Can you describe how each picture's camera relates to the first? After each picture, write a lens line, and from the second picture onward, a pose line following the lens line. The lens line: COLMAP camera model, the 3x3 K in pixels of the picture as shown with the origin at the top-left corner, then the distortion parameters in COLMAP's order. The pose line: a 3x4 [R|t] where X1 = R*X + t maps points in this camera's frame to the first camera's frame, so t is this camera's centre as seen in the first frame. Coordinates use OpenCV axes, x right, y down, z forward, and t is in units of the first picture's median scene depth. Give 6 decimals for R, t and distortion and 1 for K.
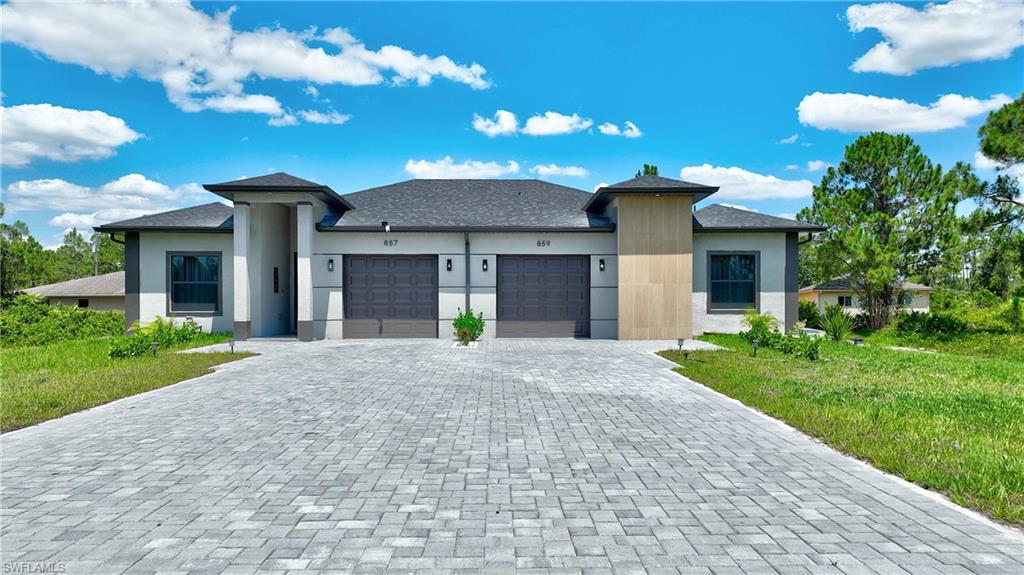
lens RADIAL K [[752.7, 0, 508.7], [0, 752.7, 289.4], [0, 0, 1]] dist [-0.002099, -0.005922]
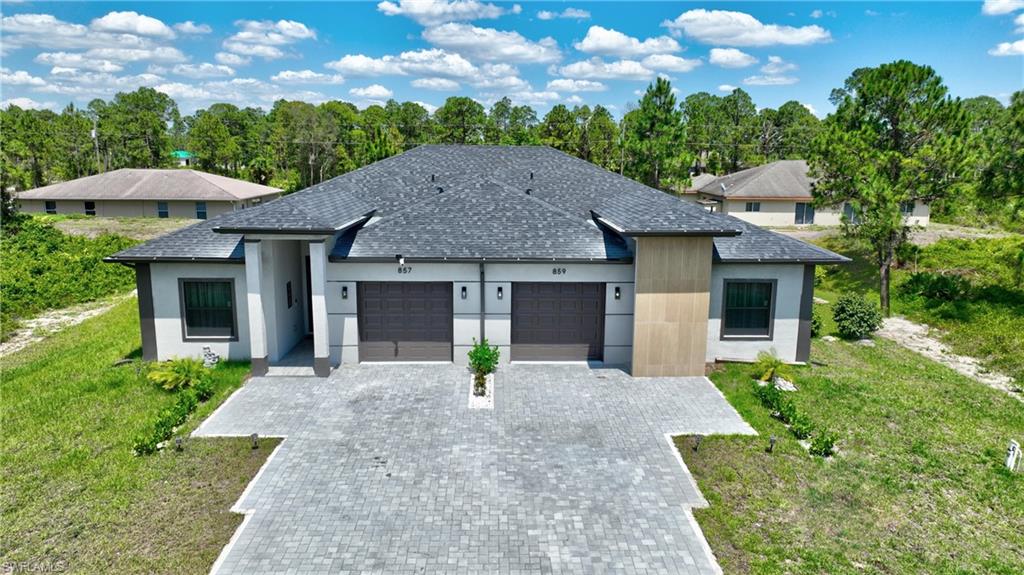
lens RADIAL K [[741.2, 0, 512.0], [0, 741.2, 287.5], [0, 0, 1]] dist [0.000002, -0.037764]
pose [[0.999949, 0.008913, 0.004685, -0.020322], [-0.009635, 0.982080, 0.188217, -0.223356], [-0.002924, -0.188253, 0.982116, 0.040769]]
